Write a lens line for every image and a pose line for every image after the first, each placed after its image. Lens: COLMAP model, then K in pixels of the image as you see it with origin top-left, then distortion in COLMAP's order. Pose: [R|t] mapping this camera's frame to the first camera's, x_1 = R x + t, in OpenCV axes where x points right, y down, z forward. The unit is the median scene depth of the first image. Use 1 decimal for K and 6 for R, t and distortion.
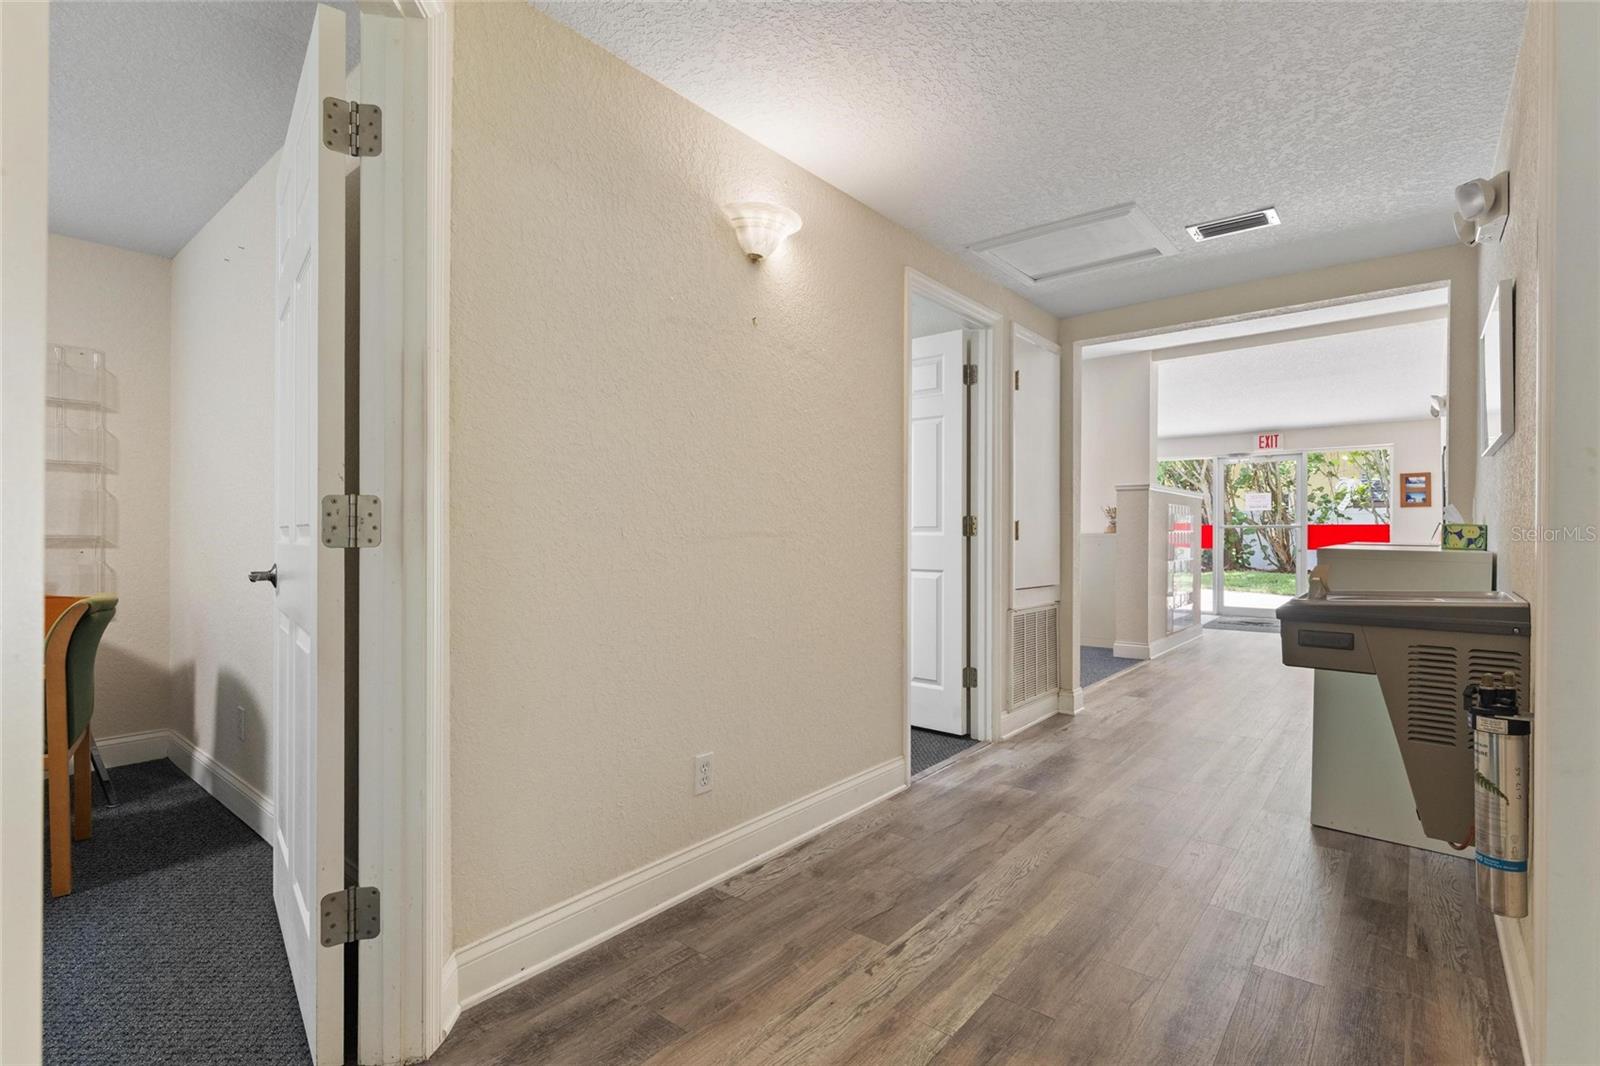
lens RADIAL K [[750.3, 0, 800.0], [0, 750.3, 533.0], [0, 0, 1]] dist [-0.000142, -0.000309]
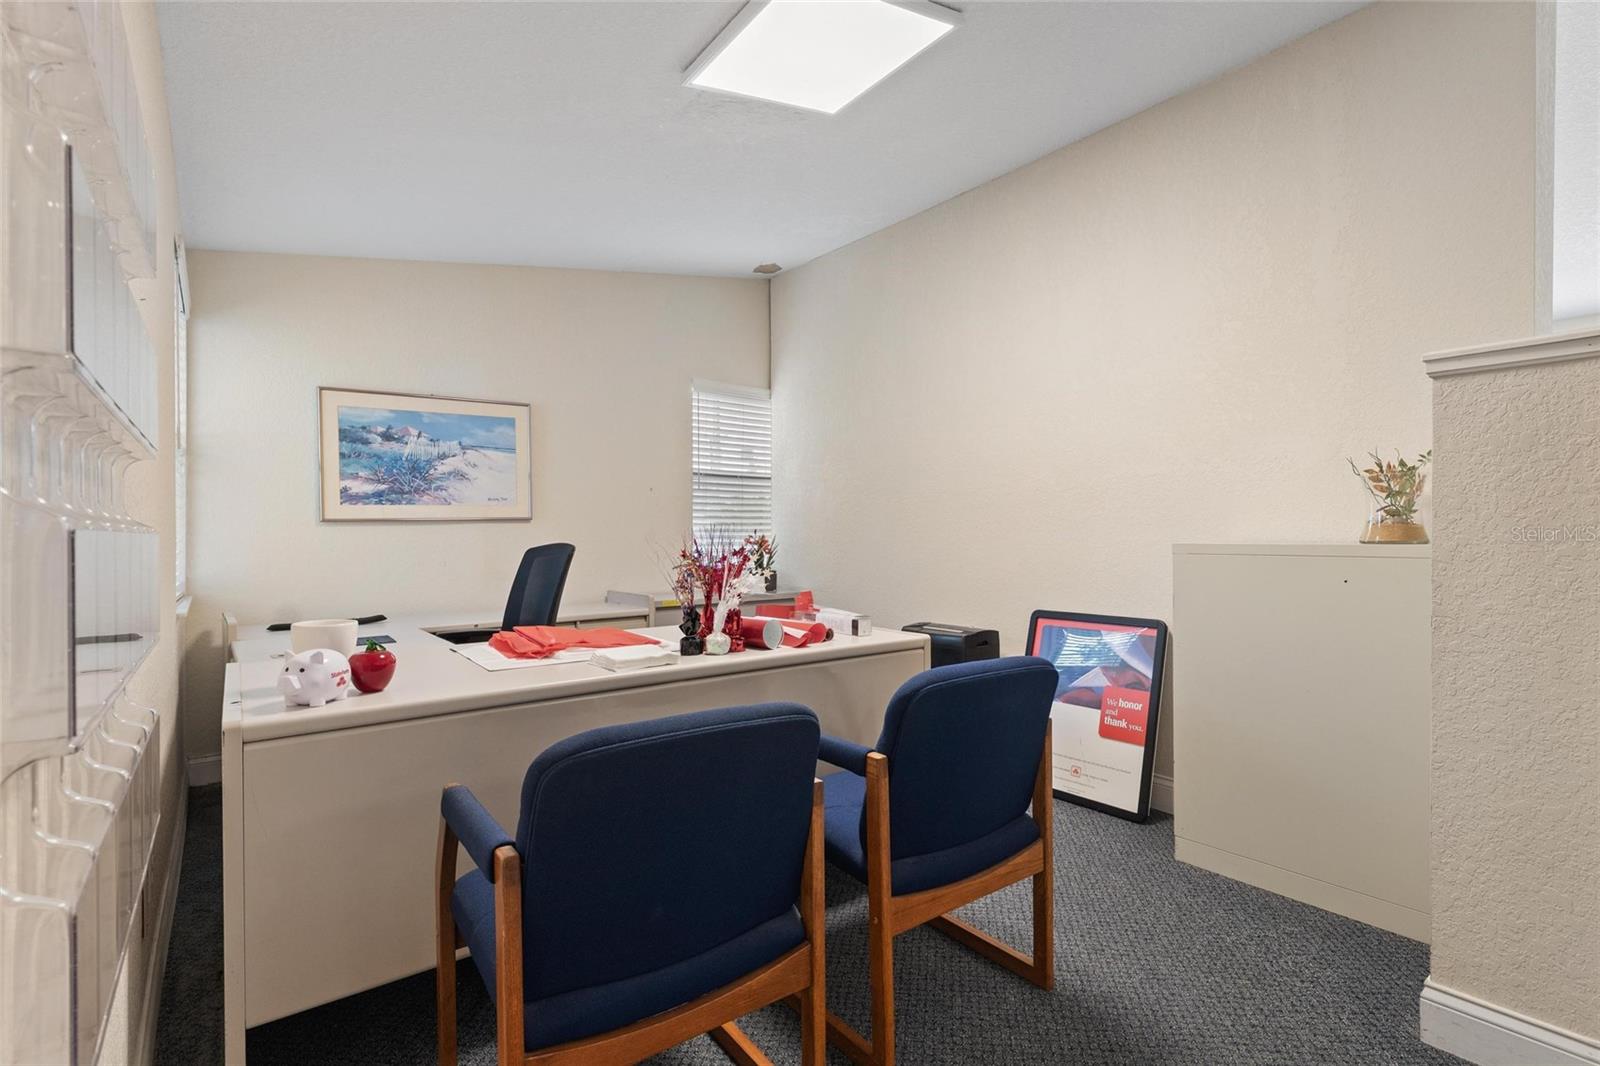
lens RADIAL K [[752.4, 0, 811.3], [0, 752.4, 526.3], [0, 0, 1]] dist [0.000424, -0.000597]
pose [[0.974776, -0.008676, -0.223018, 0.184005], [0.007222, 0.999947, -0.007338, -0.004722], [0.223070, 0.005543, 0.974787, 0.471954]]
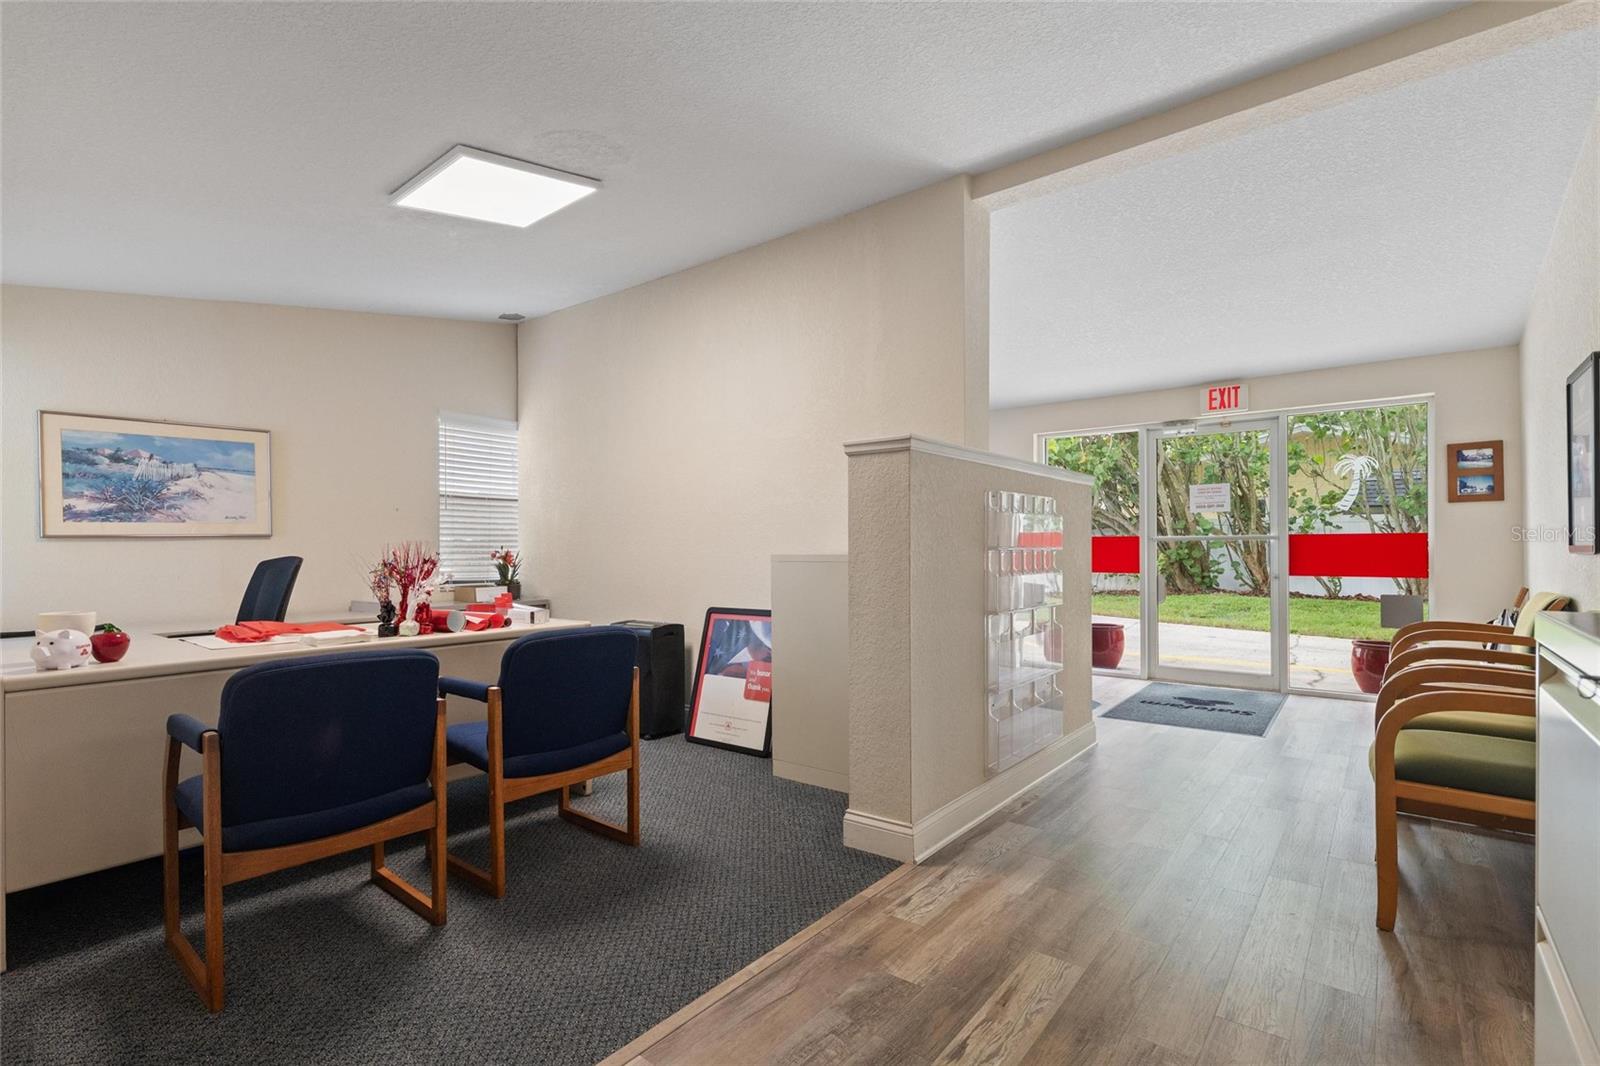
lens RADIAL K [[742.6, 0, 800.9], [0, 742.6, 540.6], [0, 0, 1]] dist [-0.001073, -0.000005]
pose [[0.999865, -0.007957, 0.014405, 0.258692], [0.008100, 0.999918, -0.009901, -0.002894], [-0.014325, 0.010016, 0.999847, 0.384291]]
